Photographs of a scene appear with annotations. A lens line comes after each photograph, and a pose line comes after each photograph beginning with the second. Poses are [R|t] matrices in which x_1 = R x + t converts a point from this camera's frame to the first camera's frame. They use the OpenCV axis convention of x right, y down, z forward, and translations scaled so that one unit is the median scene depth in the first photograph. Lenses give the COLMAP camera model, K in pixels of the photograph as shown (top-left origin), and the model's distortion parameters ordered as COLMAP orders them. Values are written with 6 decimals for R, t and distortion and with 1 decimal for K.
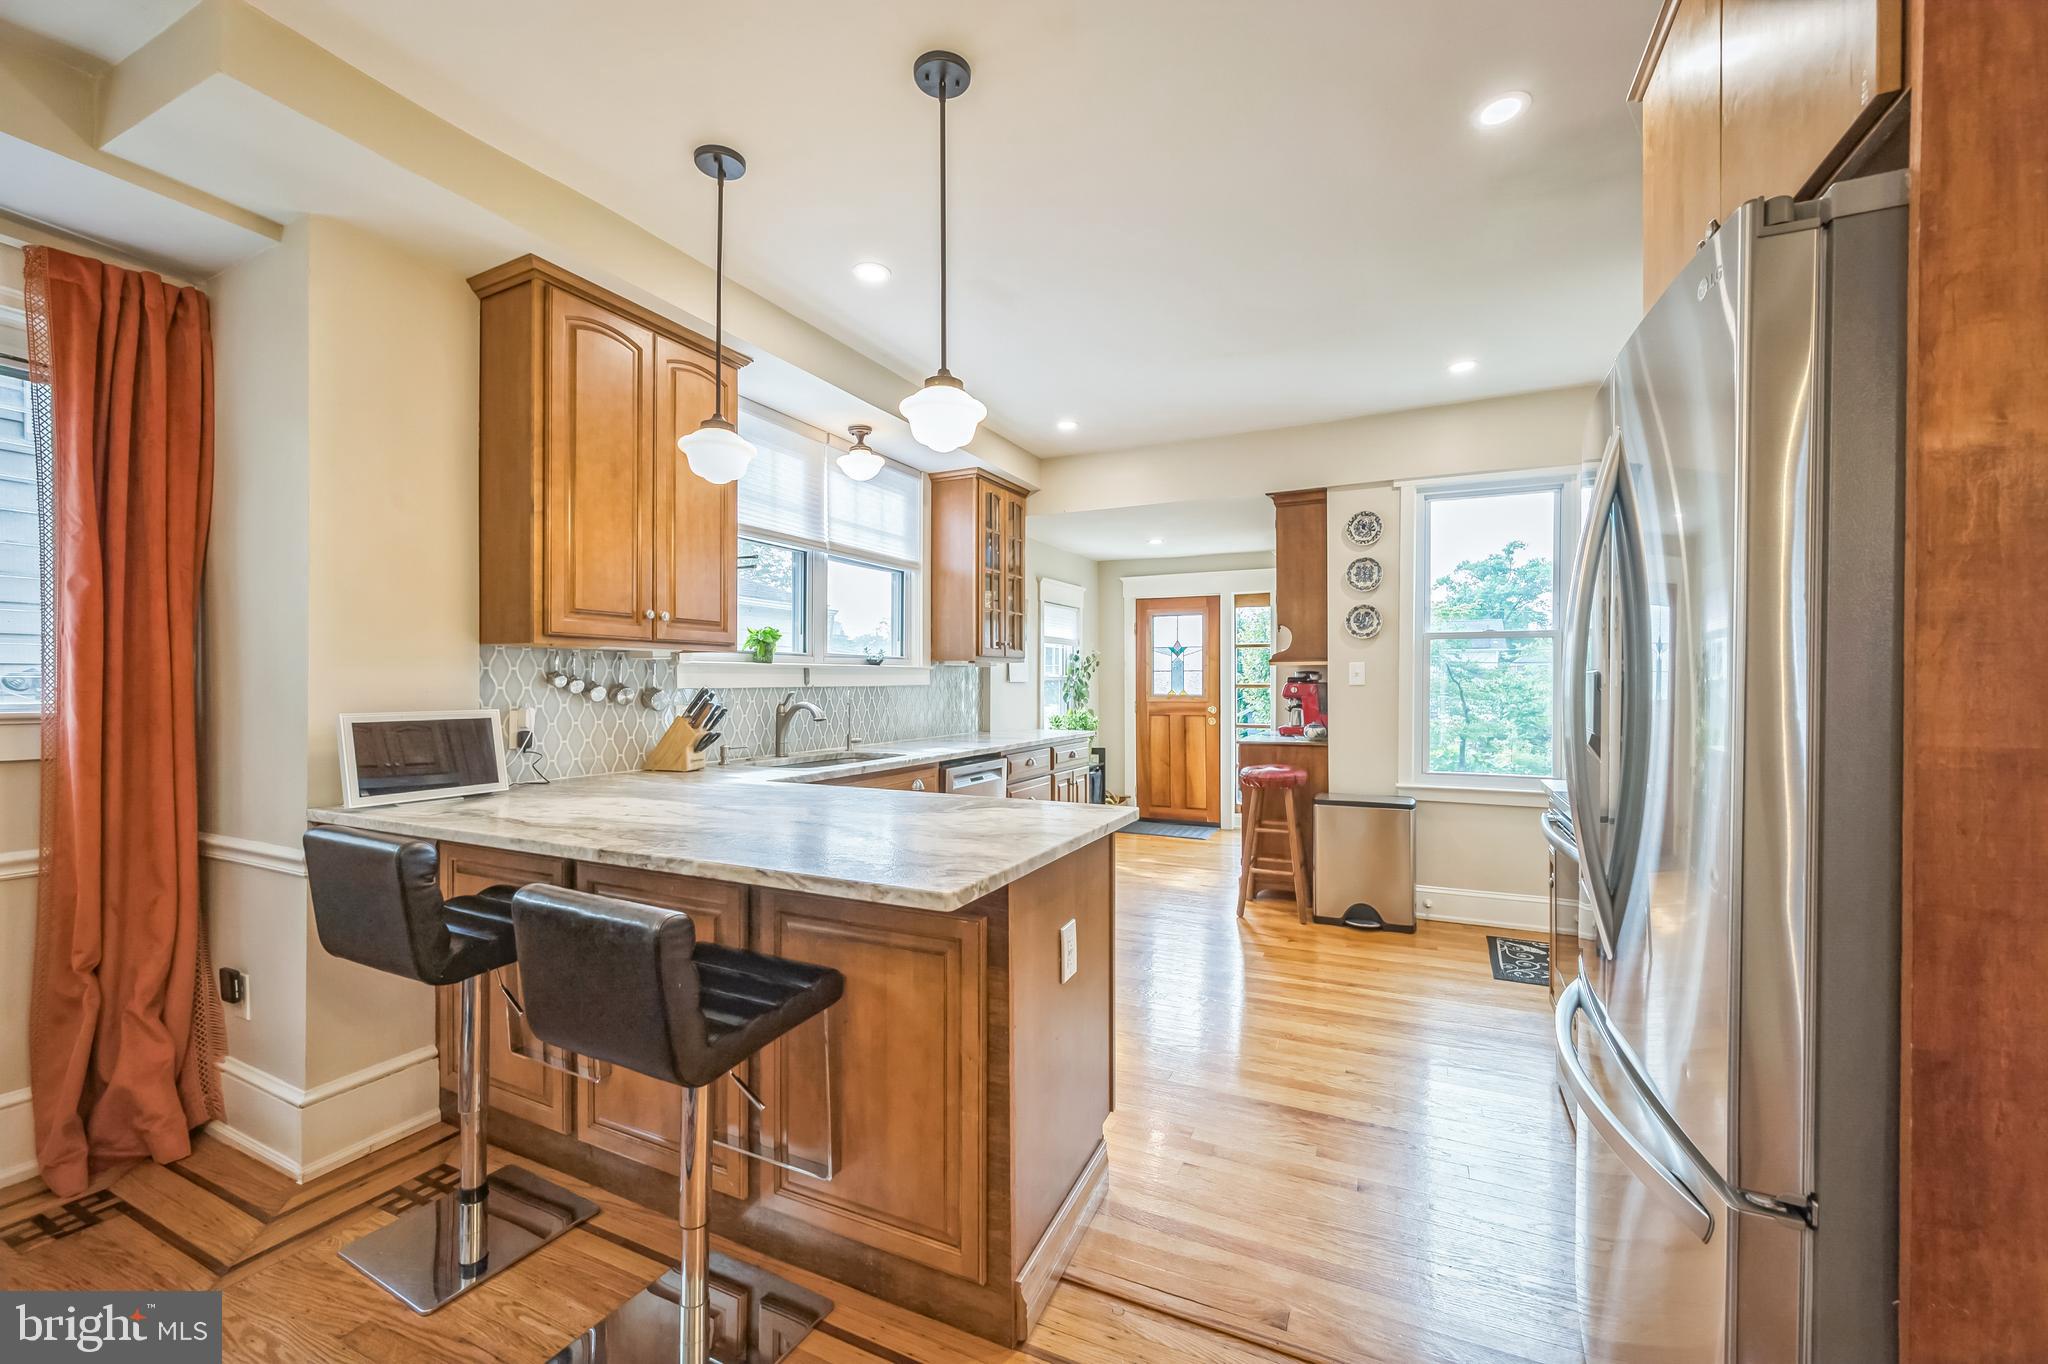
lens RADIAL K [[809.2, 0, 1024.5], [0, 809.2, 689.7], [0, 0, 1]] dist [0.001102, -0.000131]
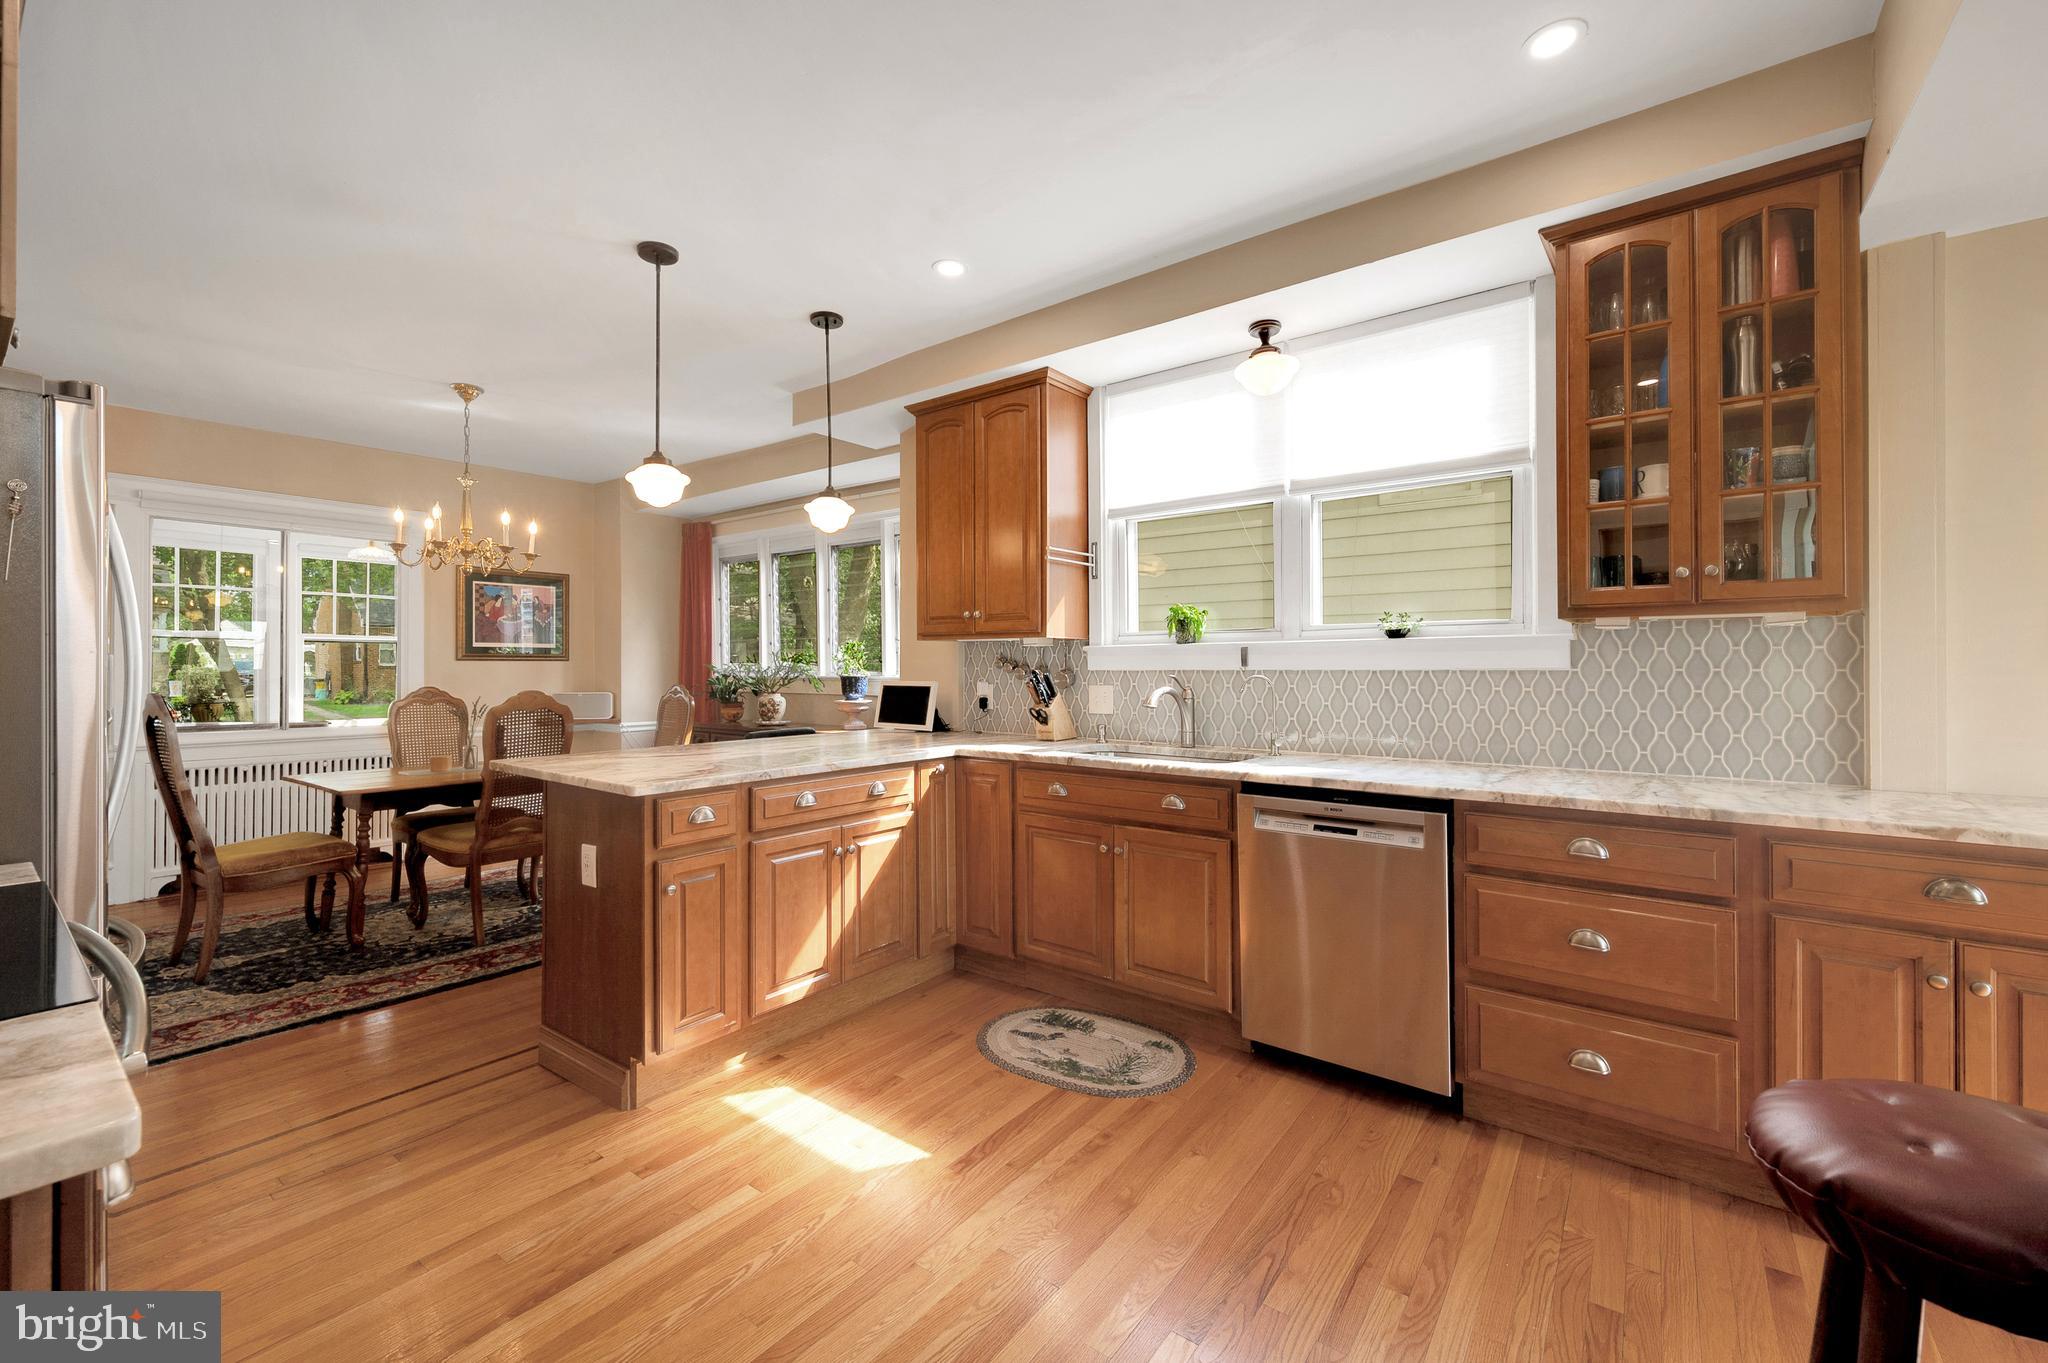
lens RADIAL K [[809.2, 0, 1024.5], [0, 809.2, 689.2], [0, 0, 1]] dist [0.001102, -0.000131]
pose [[-0.198208, 0.029434, -0.979718, 0.508591], [-0.006269, 0.999491, 0.031296, -0.007478], [0.980140, 0.012345, -0.197923, 0.819145]]
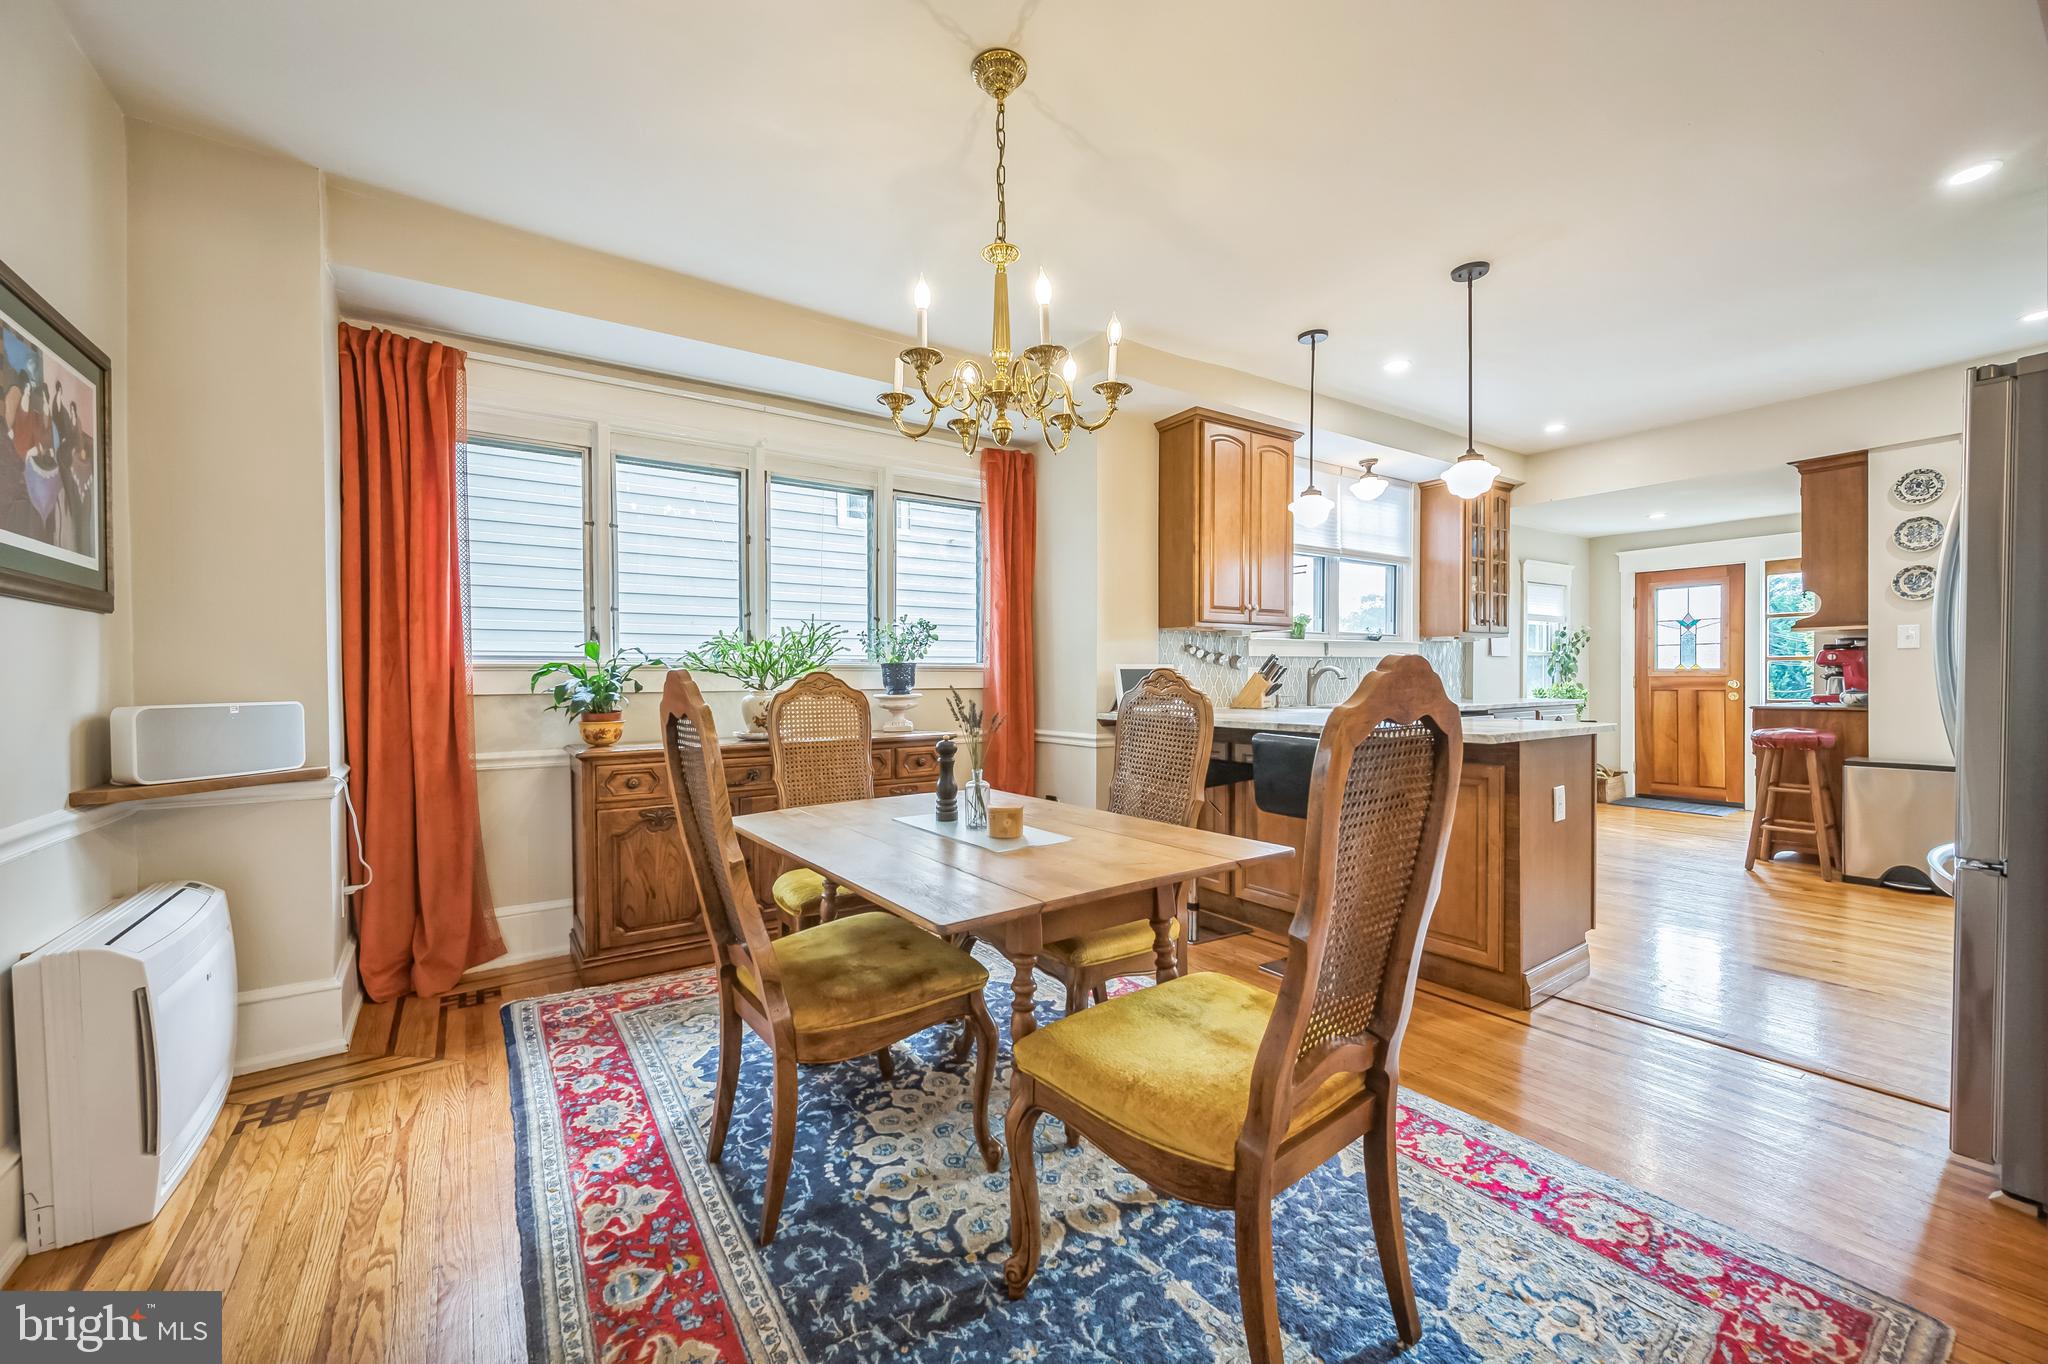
lens RADIAL K [[809.2, 0, 1024.5], [0, 809.2, 689.7], [0, 0, 1]] dist [0.001102, -0.000131]
pose [[0.867280, 0.003093, -0.497811, -0.027369], [0.001390, 0.999962, 0.008636, 0.034293], [0.497818, -0.008182, 0.867243, -0.377574]]
